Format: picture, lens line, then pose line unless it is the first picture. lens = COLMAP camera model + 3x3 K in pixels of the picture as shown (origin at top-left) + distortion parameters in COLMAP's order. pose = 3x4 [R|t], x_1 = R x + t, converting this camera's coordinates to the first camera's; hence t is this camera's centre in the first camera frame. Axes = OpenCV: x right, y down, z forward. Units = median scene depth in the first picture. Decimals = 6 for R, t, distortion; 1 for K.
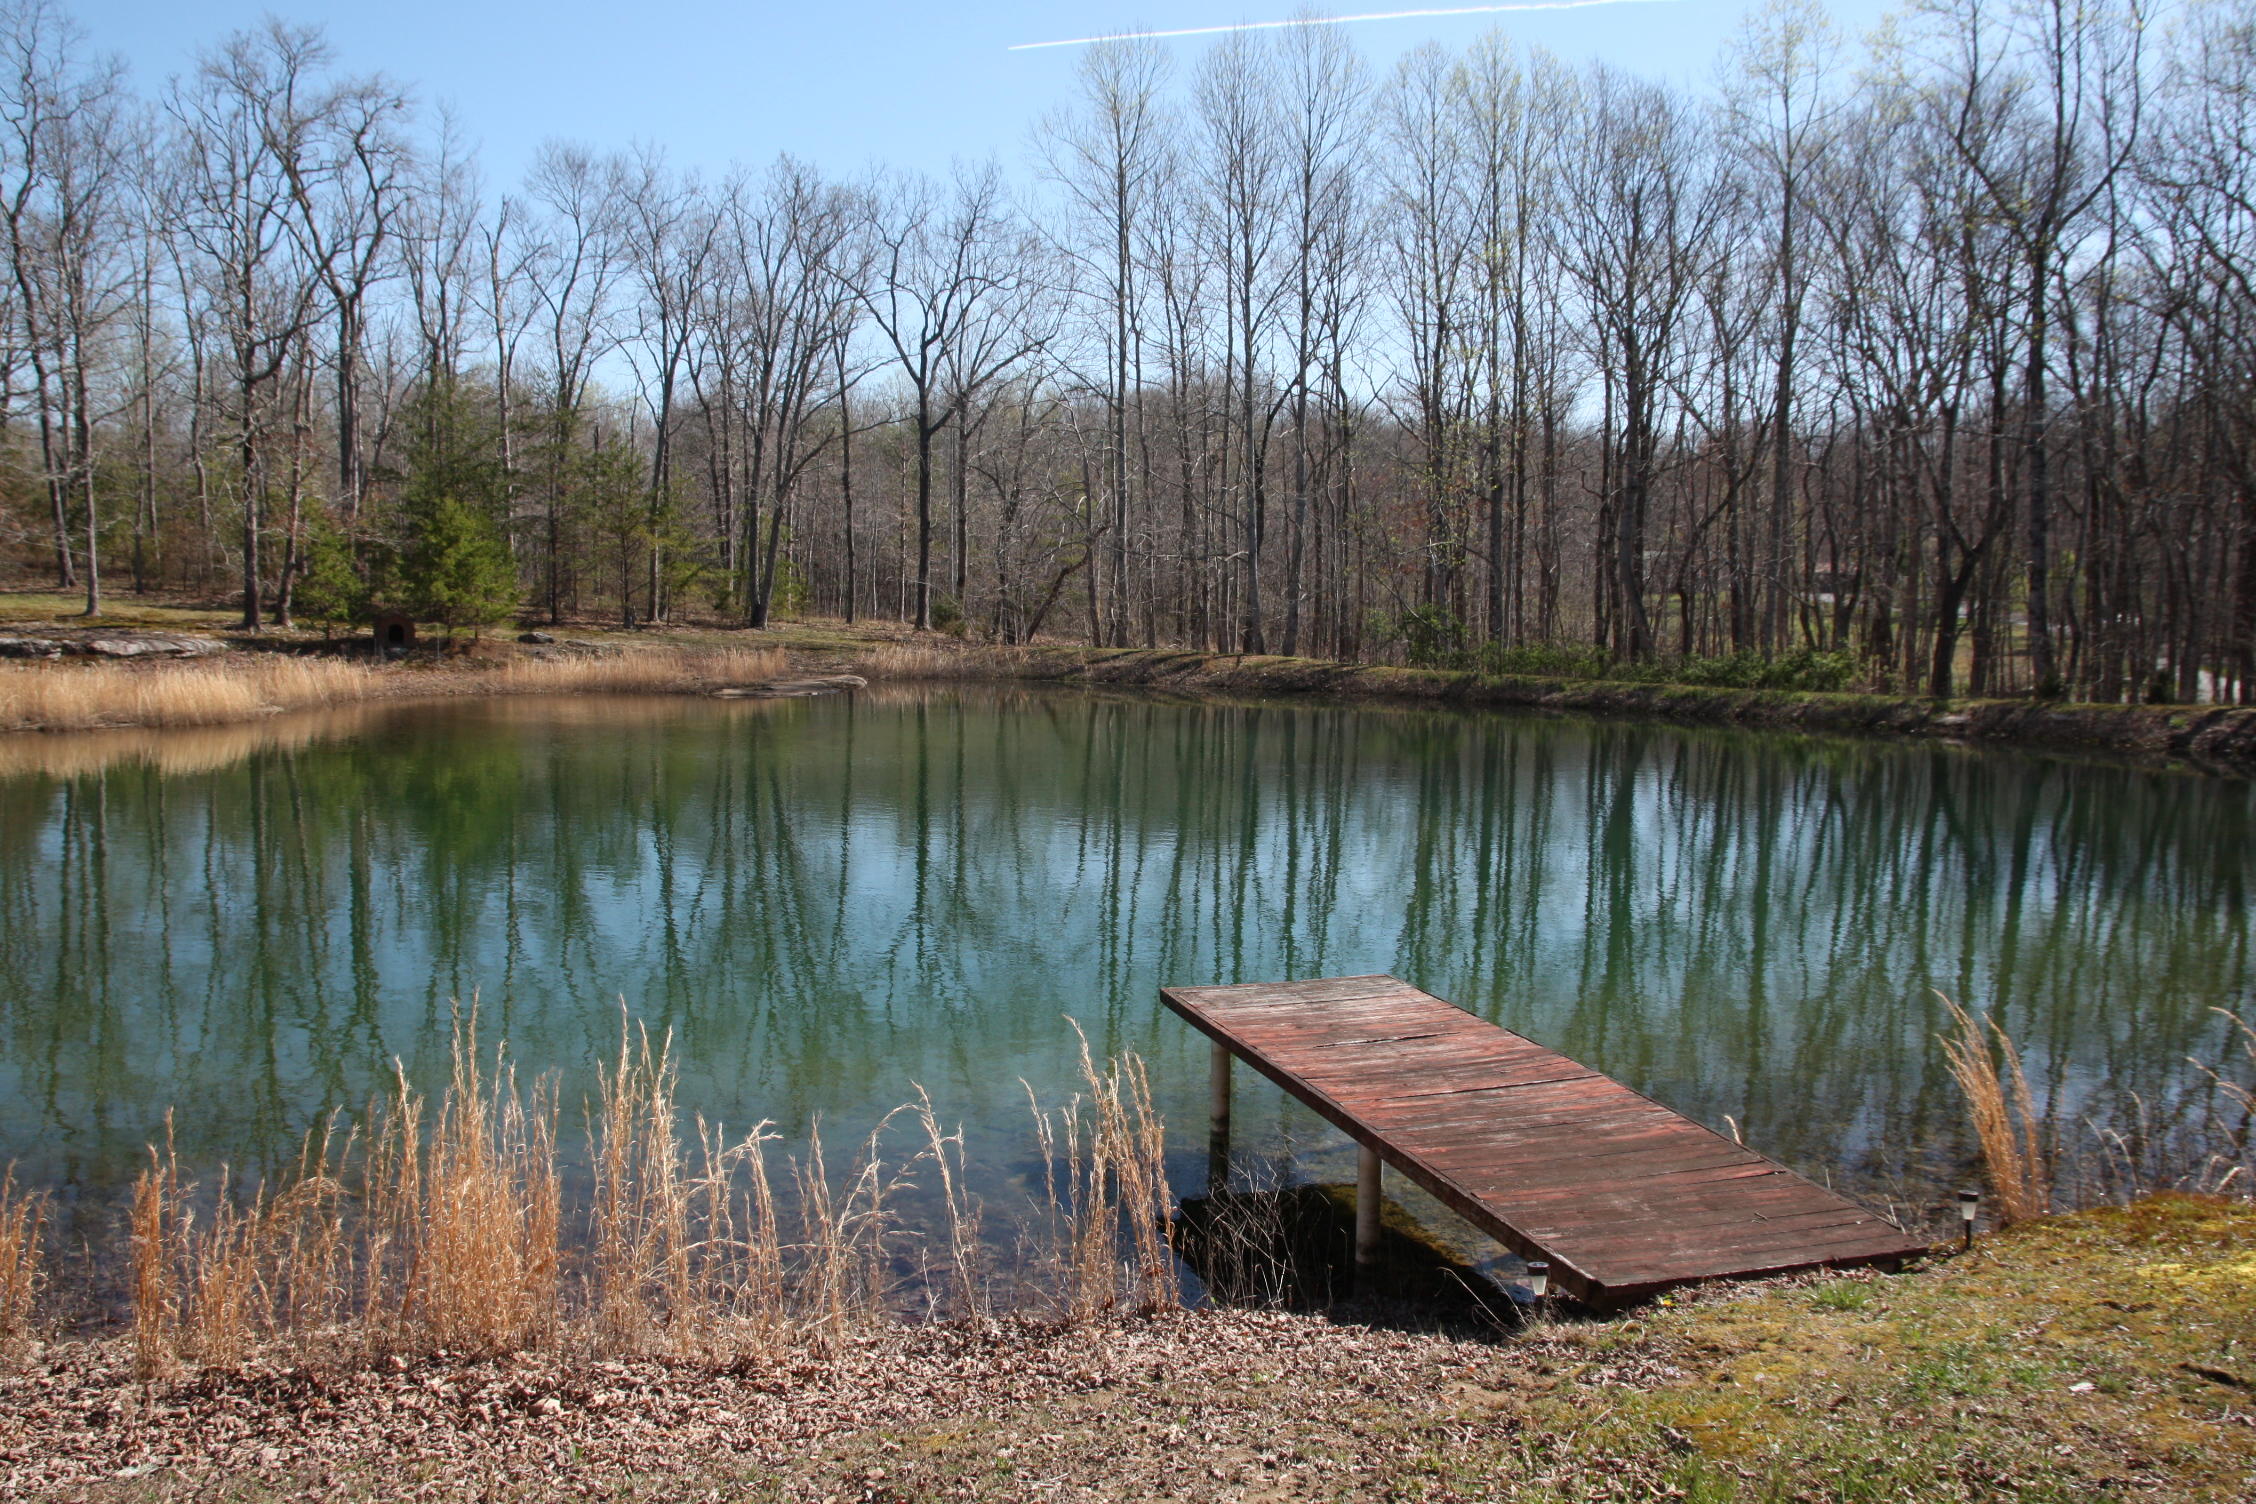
lens RADIAL K [[1819.2, 0, 1127.7], [0, 1819.2, 755.6], [0, 0, 1]] dist [-0.002400, 0.009001]
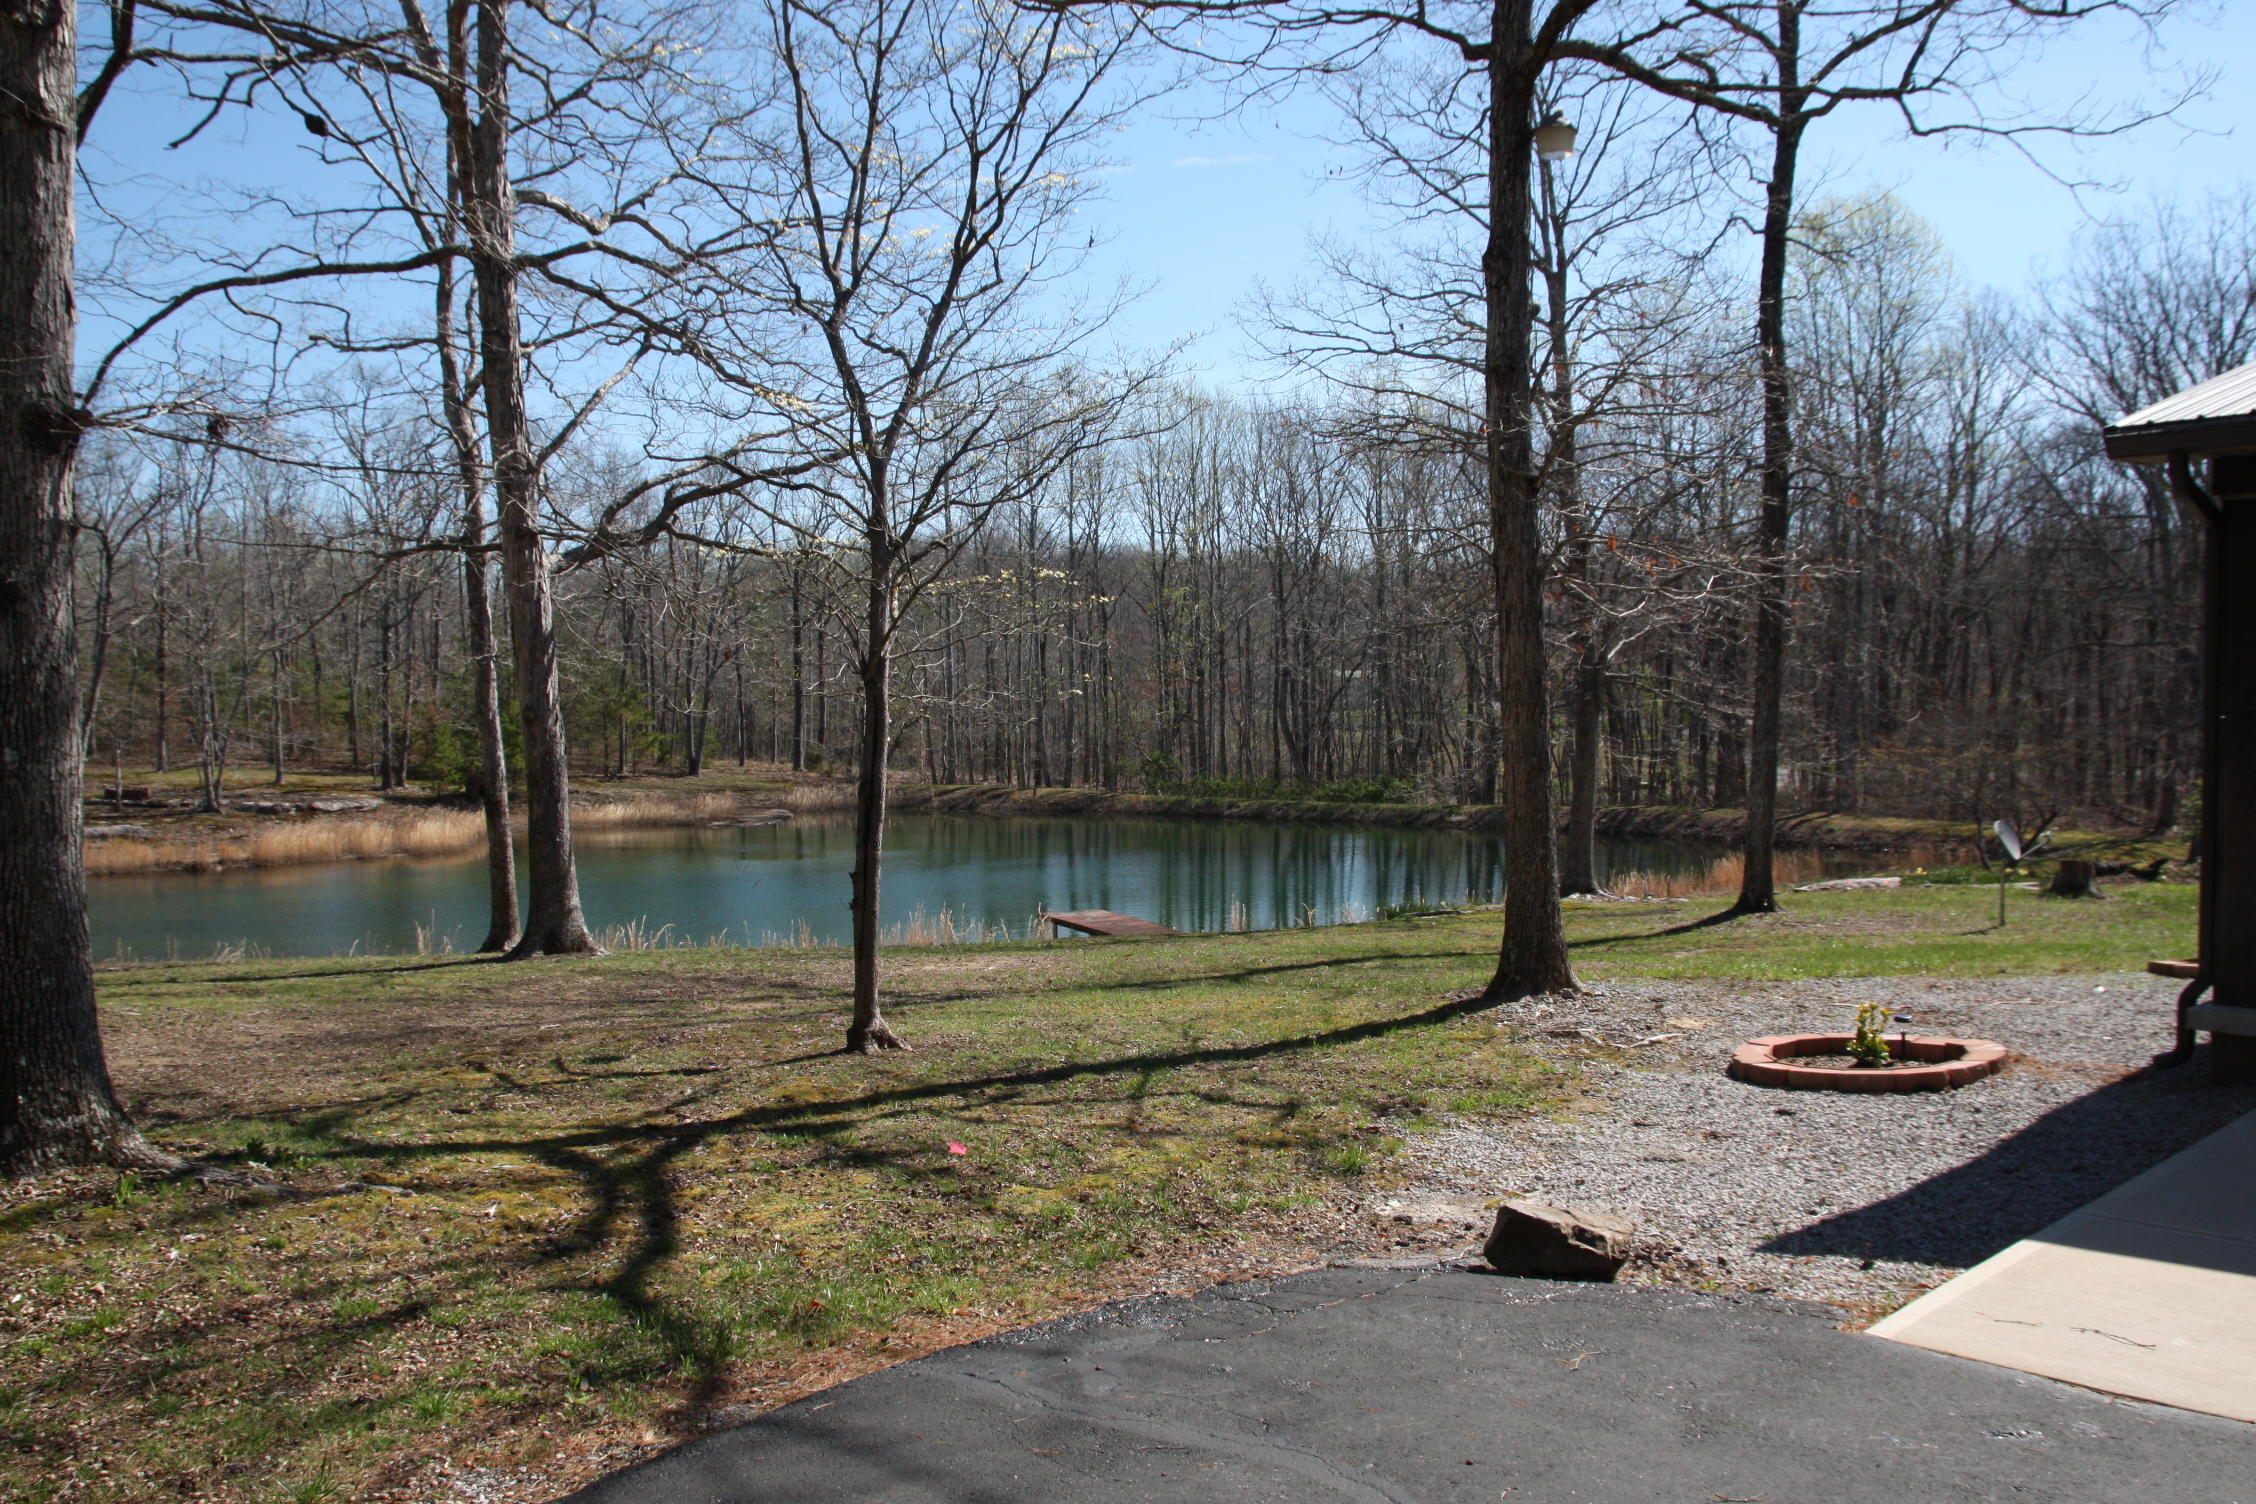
lens RADIAL K [[1988.3, 0, 1128.0], [0, 1988.3, 742.6], [0, 0, 1]] dist [0.080123, 0.004190]
pose [[0.992863, -0.019903, 0.117588, -0.056615], [0.026985, 0.997897, -0.058938, 0.005990], [-0.116168, 0.061691, 0.991312, -0.665227]]
